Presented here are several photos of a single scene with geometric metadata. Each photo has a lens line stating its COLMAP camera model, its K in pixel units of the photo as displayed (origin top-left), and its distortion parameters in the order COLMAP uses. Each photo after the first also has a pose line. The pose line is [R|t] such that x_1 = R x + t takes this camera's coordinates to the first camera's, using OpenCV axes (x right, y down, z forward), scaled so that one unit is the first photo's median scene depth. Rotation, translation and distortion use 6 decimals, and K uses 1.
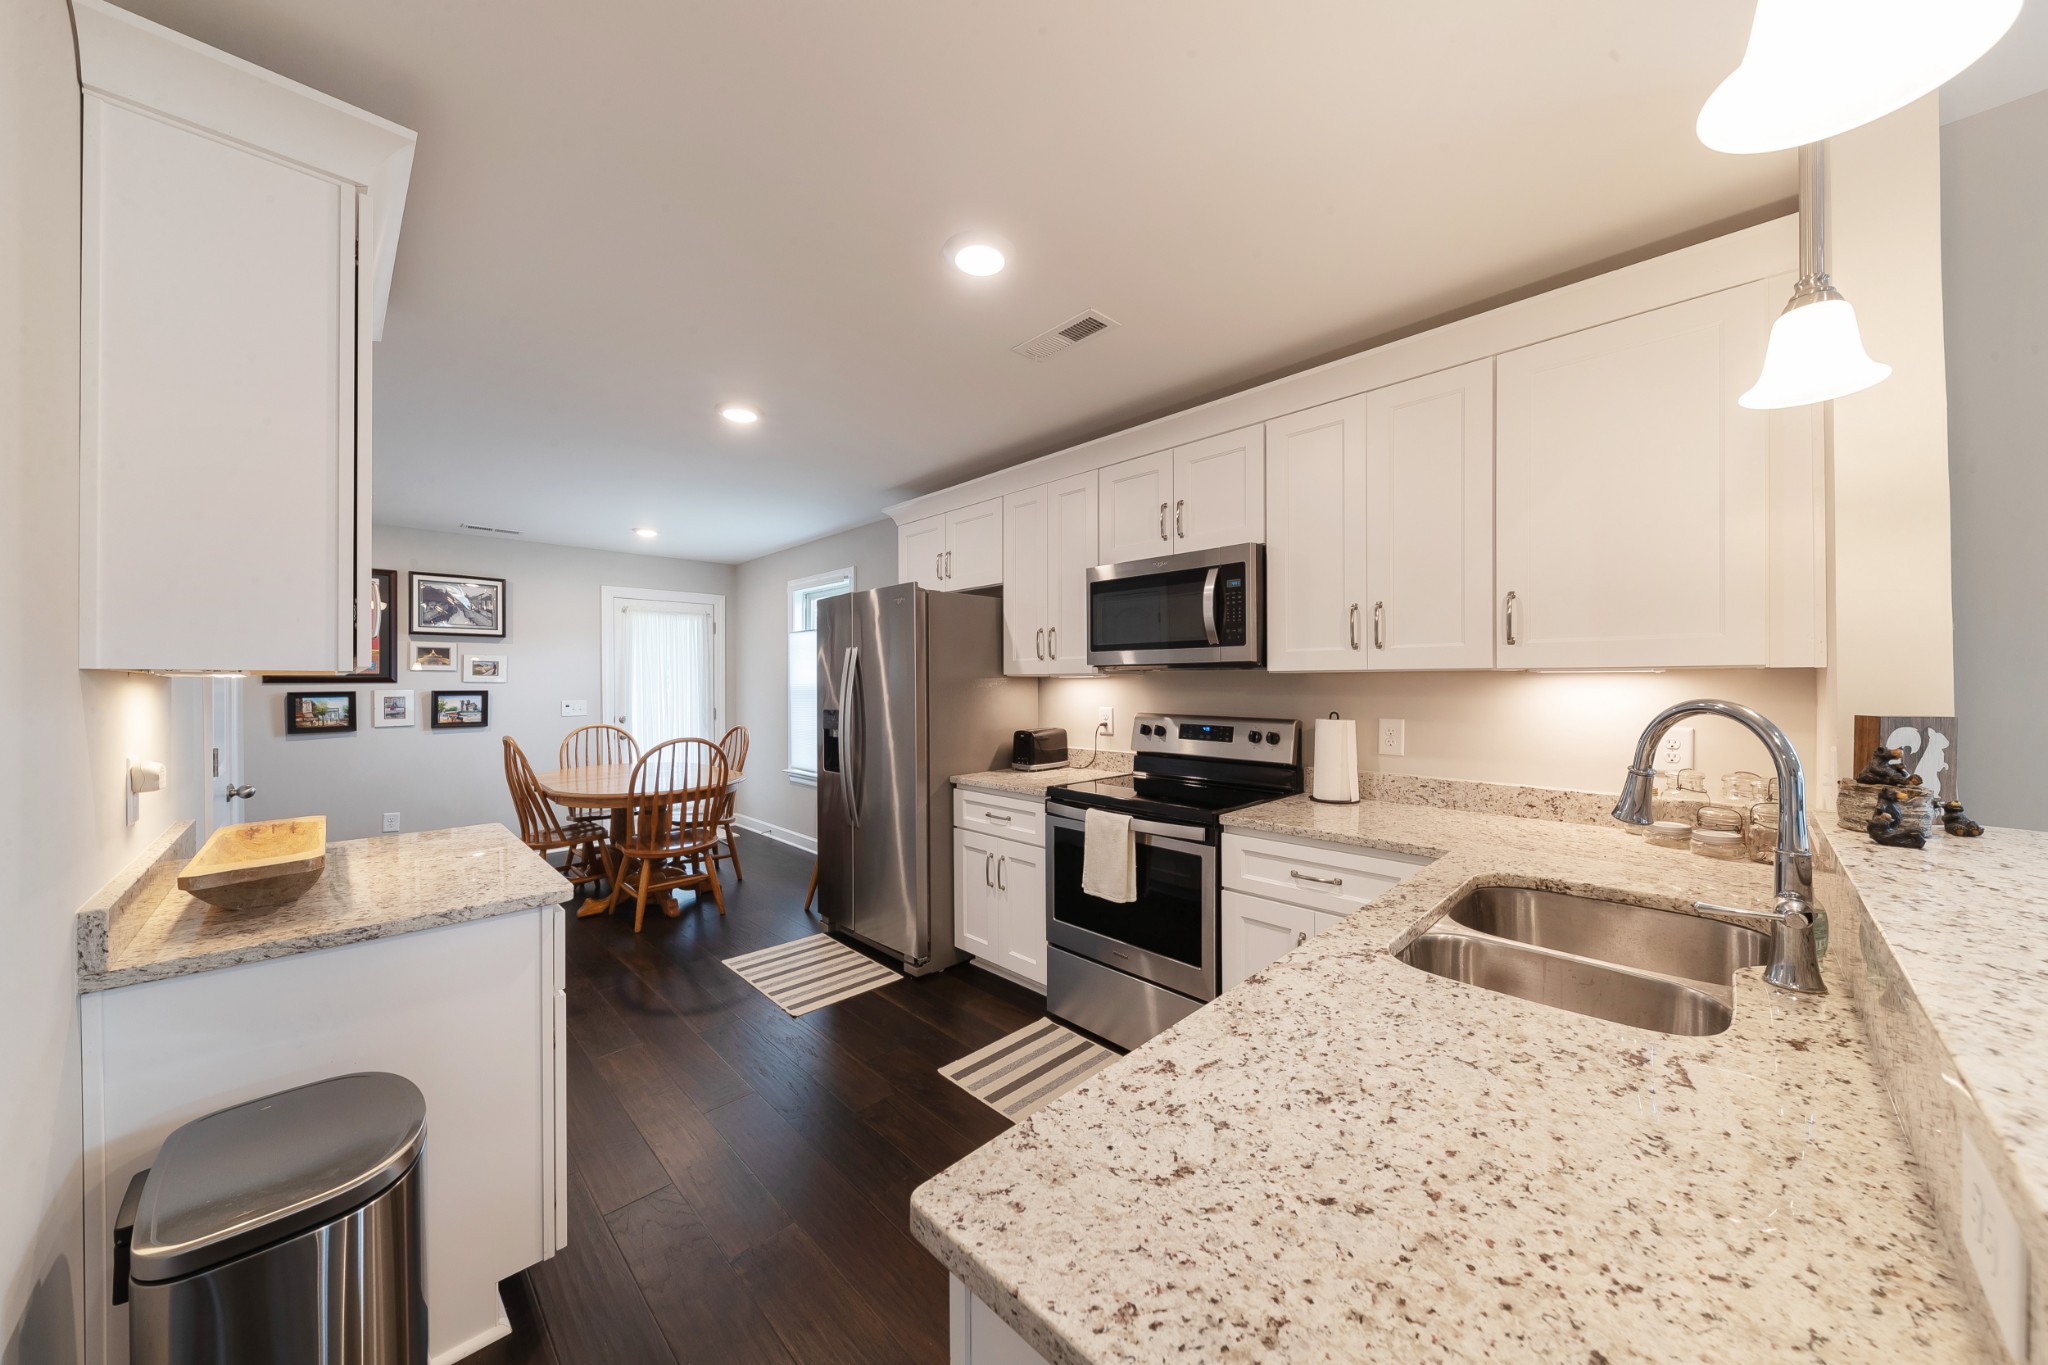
lens RADIAL K [[694.9, 0, 1043.4], [0, 694.9, 680.5], [0, 0, 1]] dist [0.008390, -0.000535]
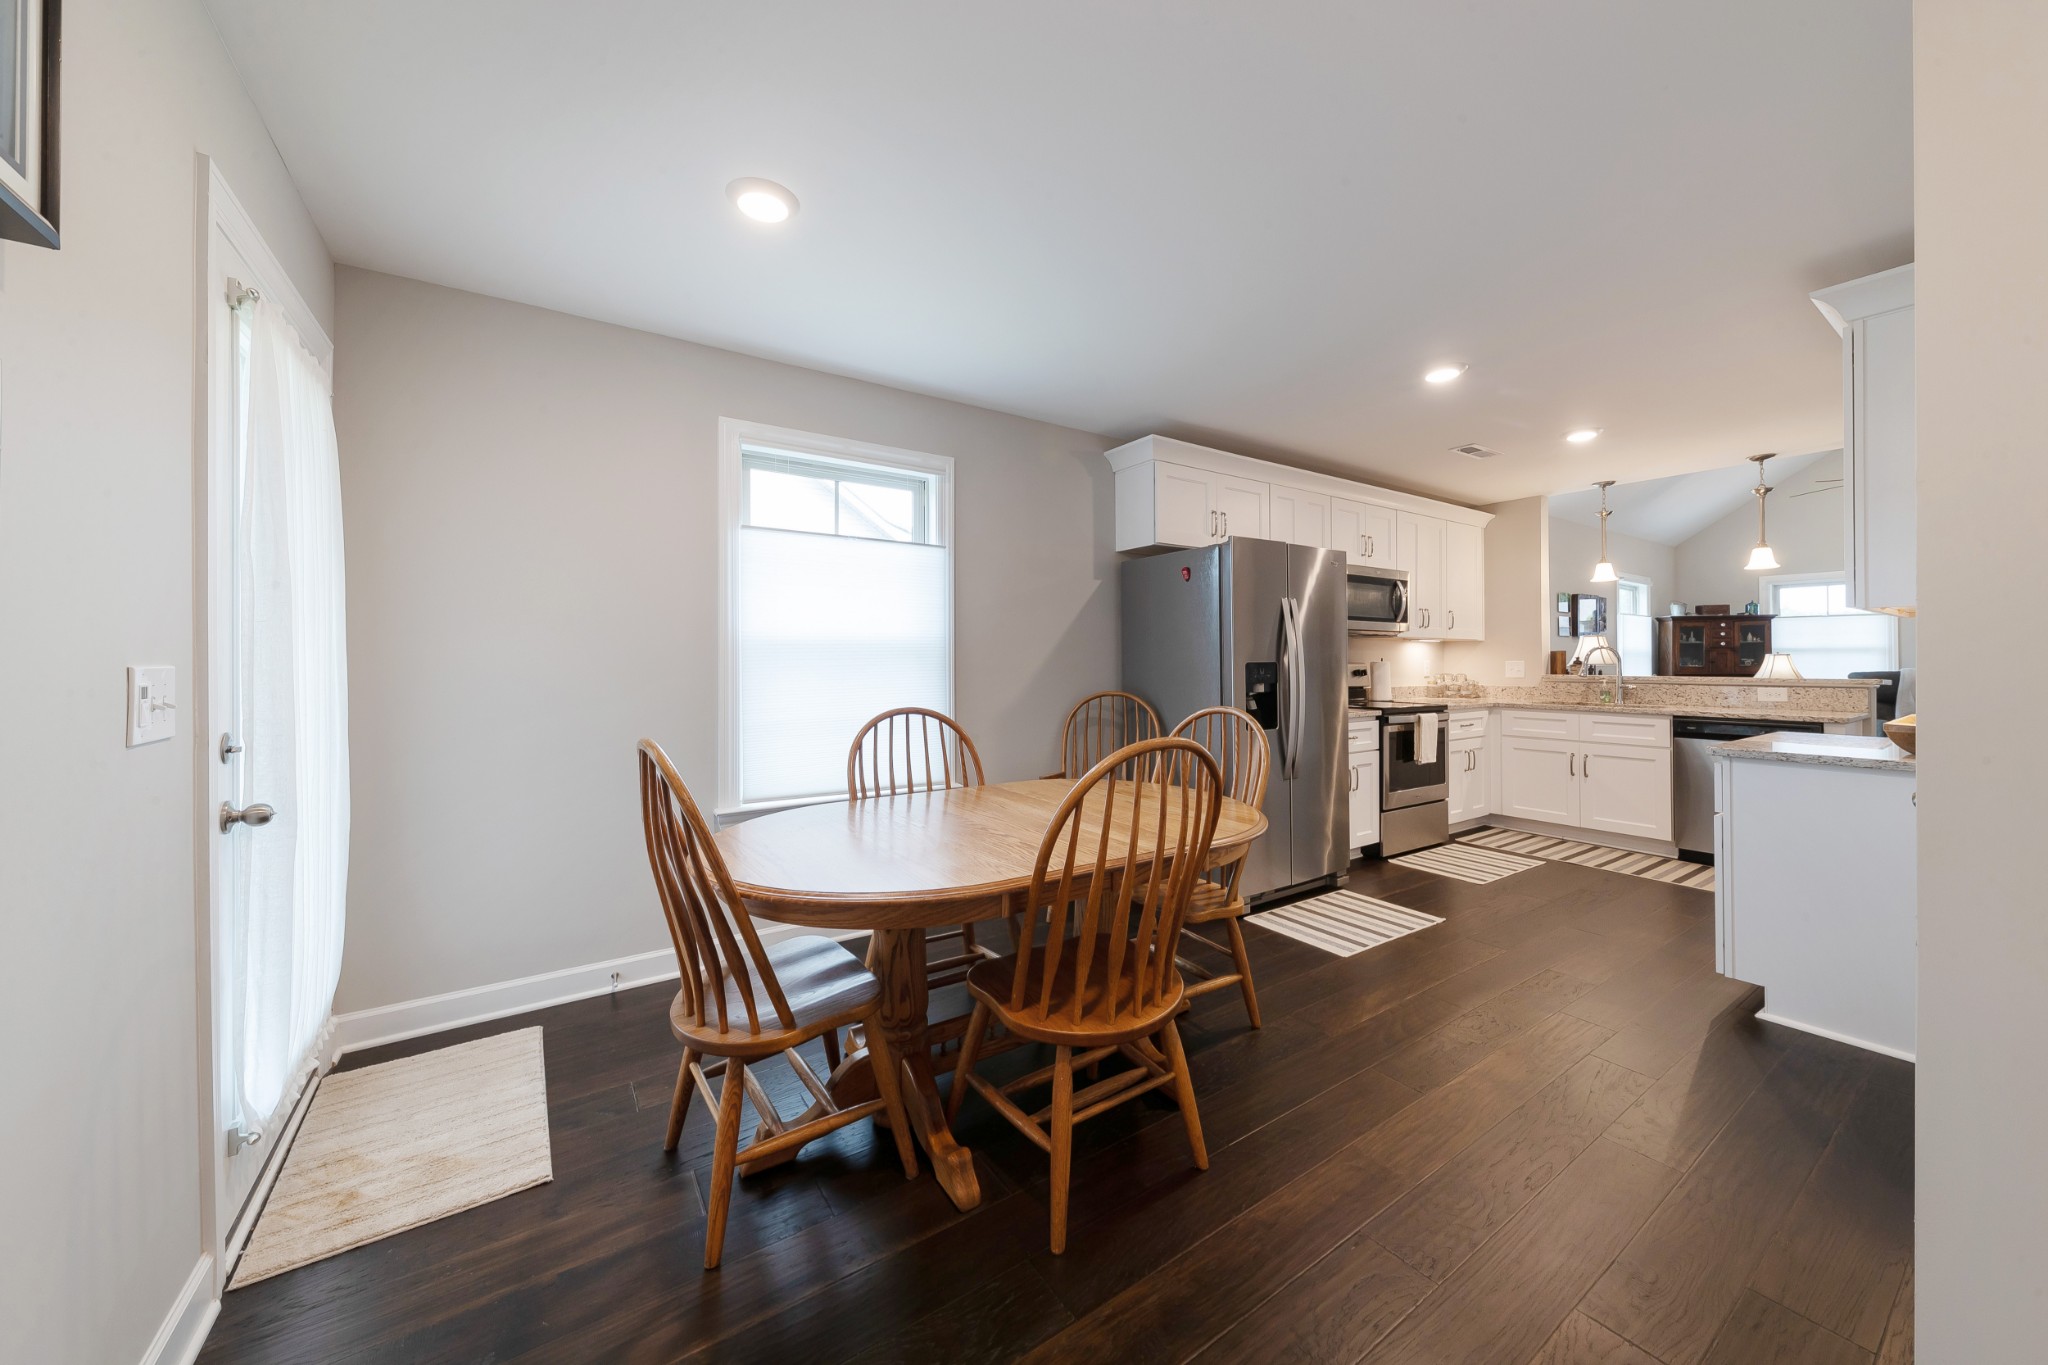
lens RADIAL K [[694.9, 0, 1046.5], [0, 694.9, 655.2], [0, 0, 1]] dist [0.008390, -0.000535]
pose [[0.205785, 0.011764, 0.978526, -2.678028], [0.000997, 0.999925, -0.012230, 0.092838], [-0.978597, 0.003492, 0.205758, 2.315029]]
